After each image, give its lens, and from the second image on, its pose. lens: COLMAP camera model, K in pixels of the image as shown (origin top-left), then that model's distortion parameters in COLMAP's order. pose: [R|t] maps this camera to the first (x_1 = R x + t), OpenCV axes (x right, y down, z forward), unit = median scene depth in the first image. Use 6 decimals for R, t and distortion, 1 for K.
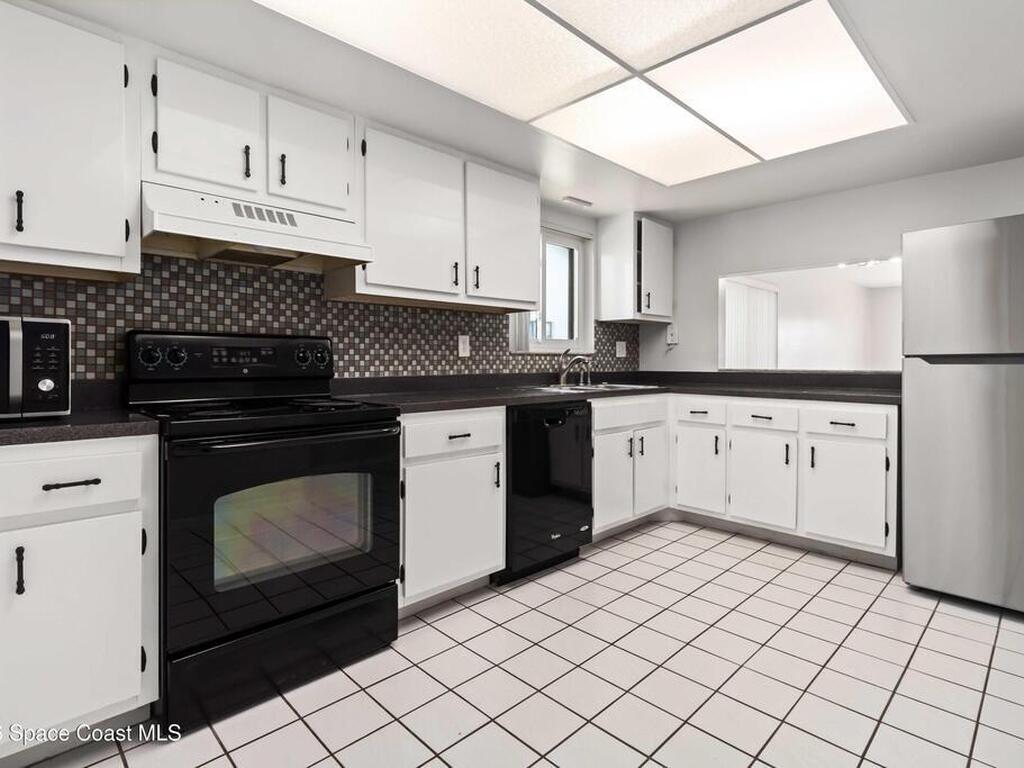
lens RADIAL K [[529.3, 0, 510.5], [0, 529.3, 374.3], [0, 0, 1]] dist [0.001917, 0.002168]
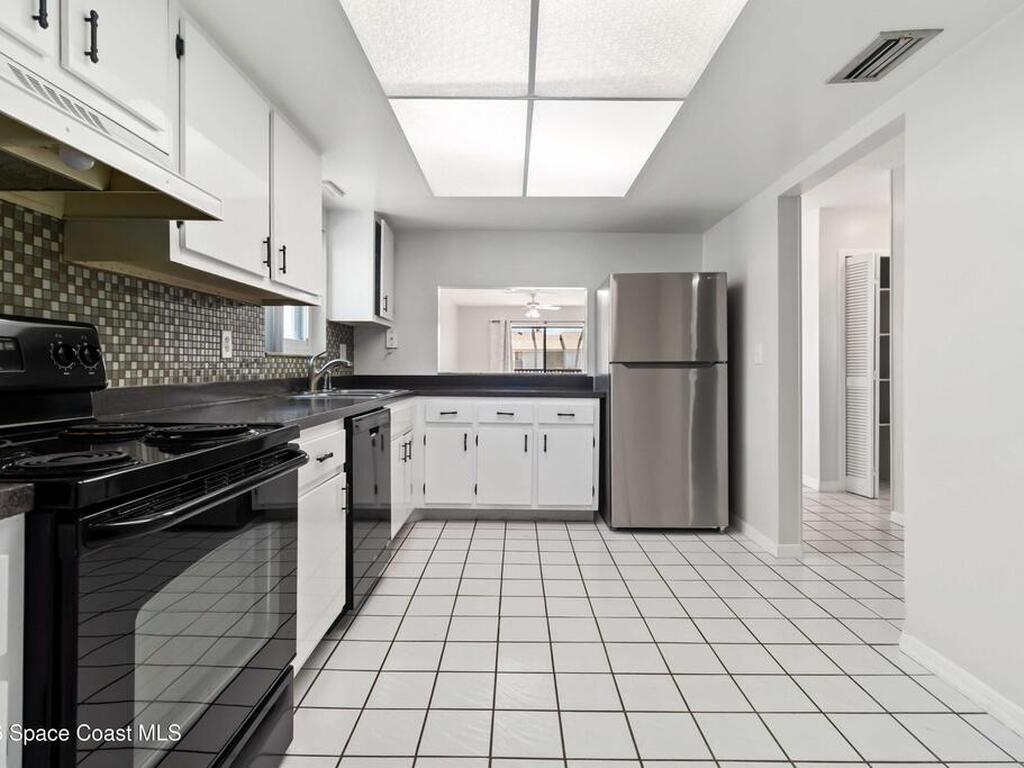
lens RADIAL K [[529.3, 0, 507.7], [0, 529.3, 374.1], [0, 0, 1]] dist [0.001917, 0.002168]
pose [[0.709013, -0.006318, 0.705167, -0.390141], [0.011747, 0.999927, -0.002852, -0.003483], [-0.705098, 0.010306, 0.709035, 0.194778]]
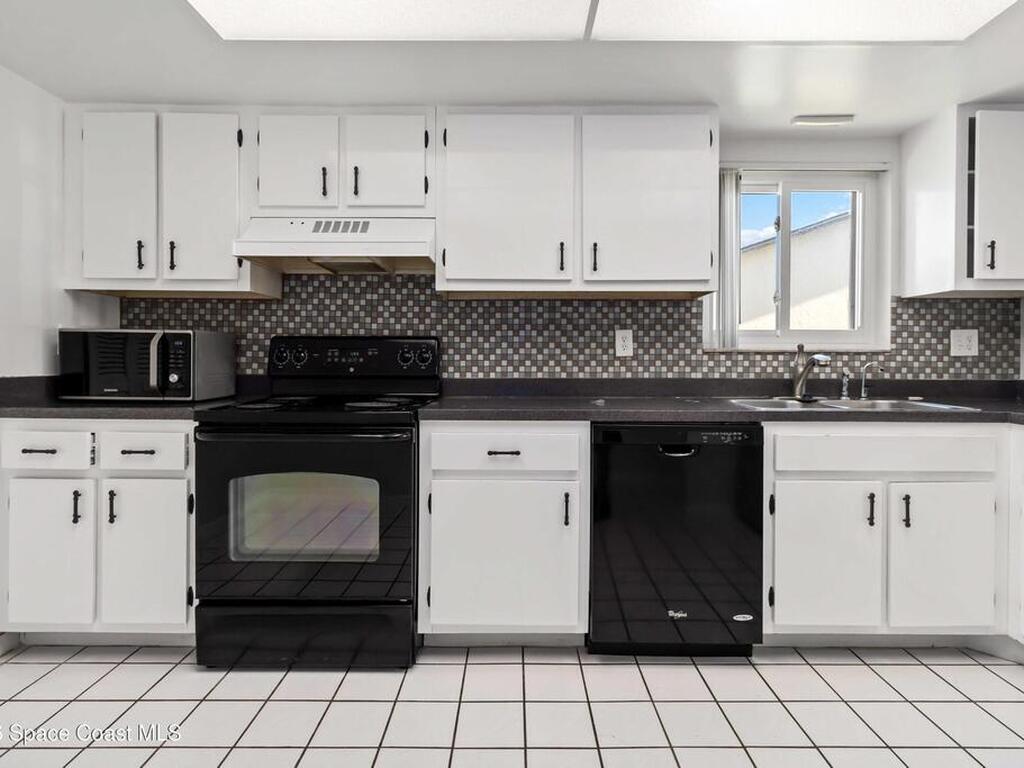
lens RADIAL K [[529.3, 0, 515.1], [0, 529.3, 370.0], [0, 0, 1]] dist [0.001917, 0.002168]
pose [[0.719976, 0.018285, -0.693758, 0.407041], [-0.020339, 0.999779, 0.005243, -0.014589], [0.693701, 0.010336, 0.720189, 0.345071]]
